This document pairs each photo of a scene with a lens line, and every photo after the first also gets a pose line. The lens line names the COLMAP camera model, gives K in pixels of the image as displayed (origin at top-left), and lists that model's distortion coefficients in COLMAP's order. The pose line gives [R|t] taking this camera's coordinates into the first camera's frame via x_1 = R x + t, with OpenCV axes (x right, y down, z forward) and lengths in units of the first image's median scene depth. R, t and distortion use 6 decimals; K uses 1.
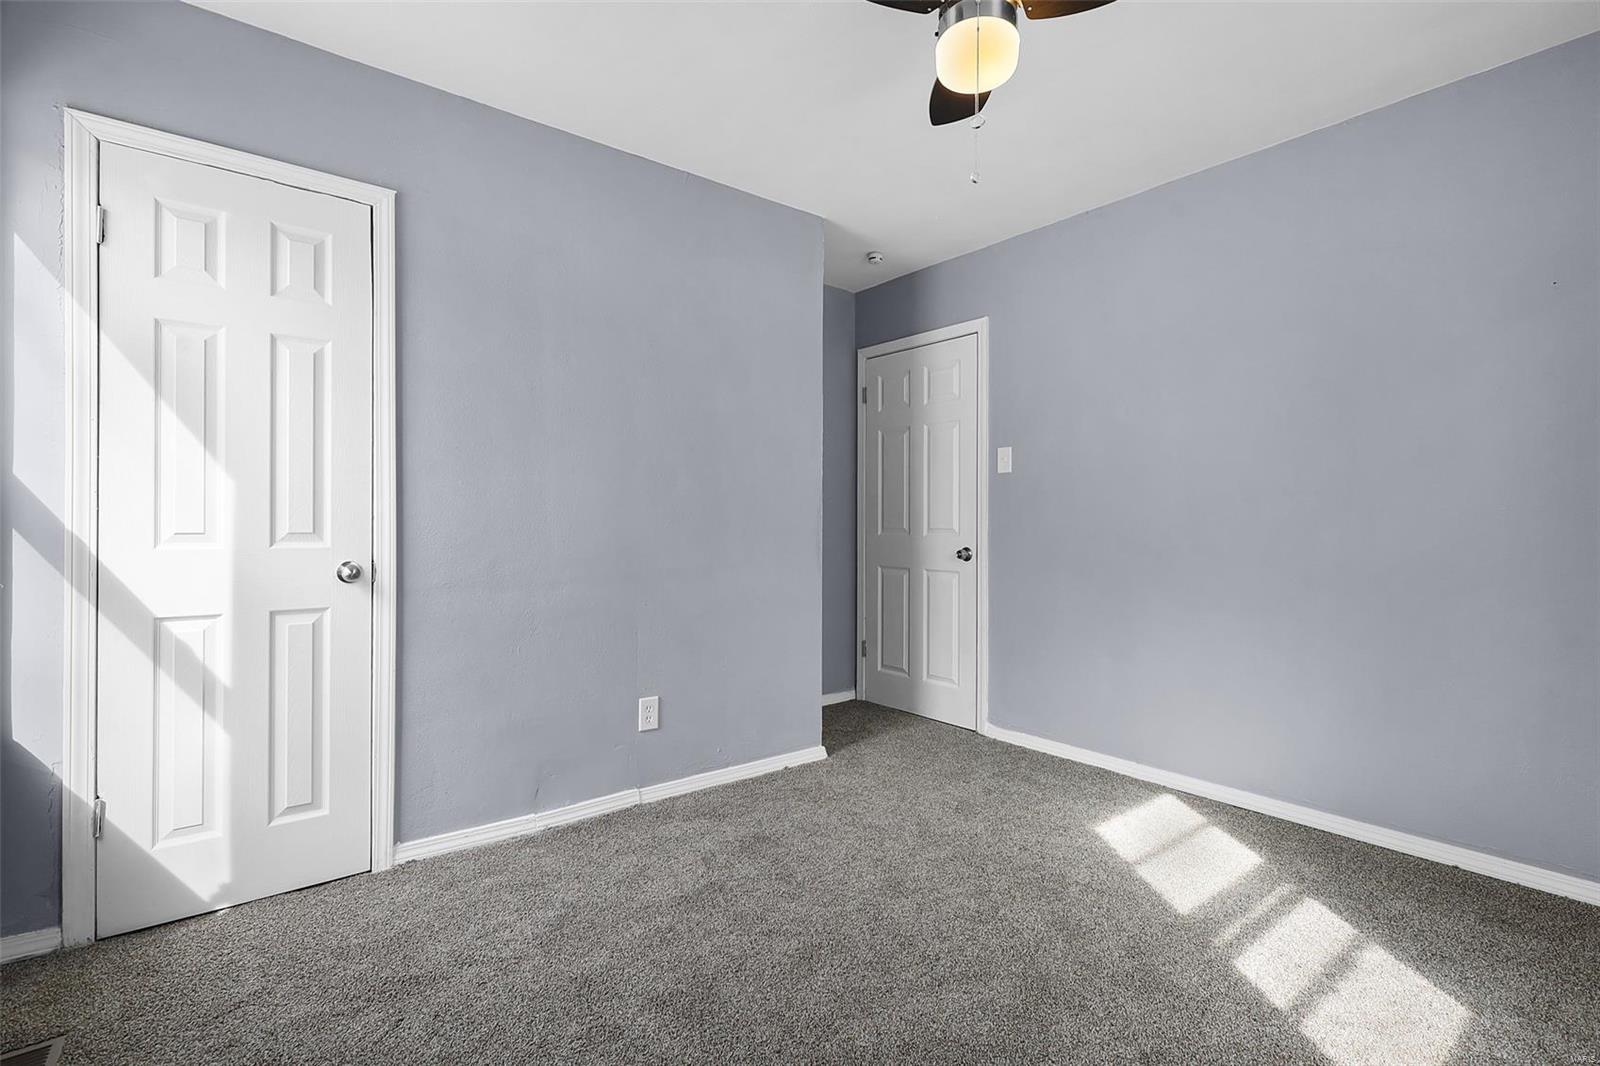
lens RADIAL K [[749.0, 0, 802.4], [0, 749.0, 517.9], [0, 0, 1]] dist [-0.004385, 0.002711]
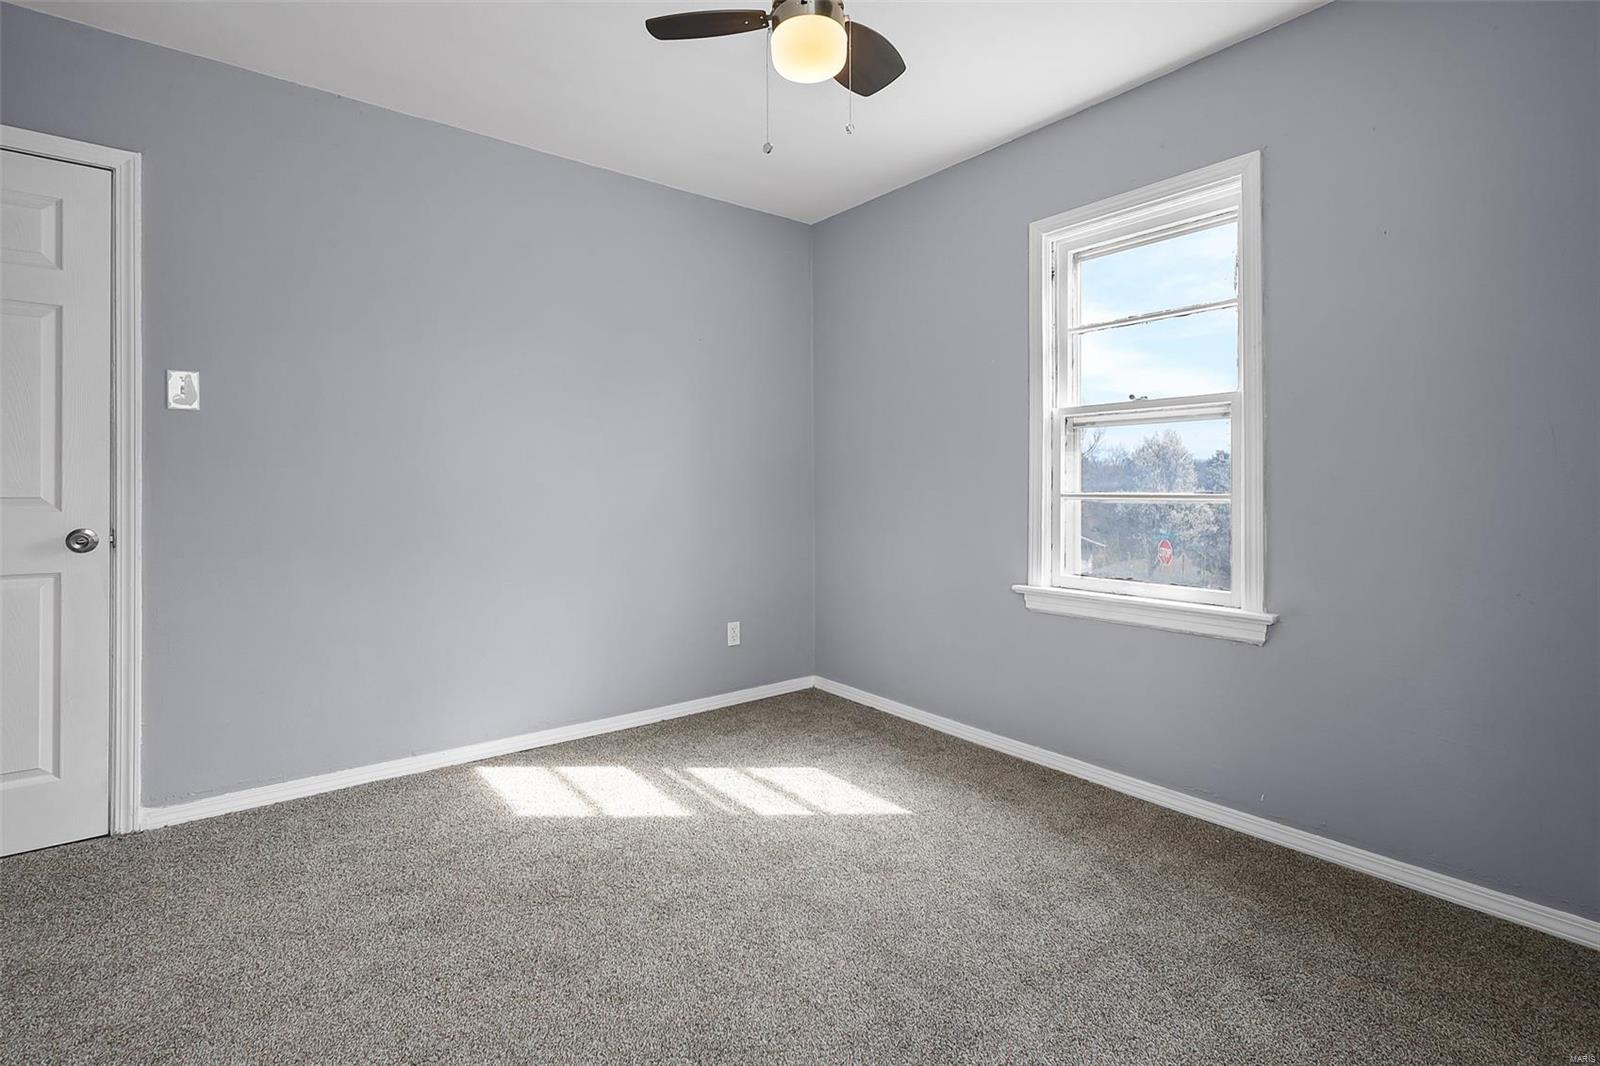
lens RADIAL K [[749.0, 0, 824.1], [0, 749.0, 487.8], [0, 0, 1]] dist [-0.004385, 0.002711]
pose [[-0.000196, -0.007324, 0.999973, -0.373885], [-0.005470, 0.999958, 0.007322, -0.000211], [-0.999985, -0.005469, -0.000236, 0.438916]]
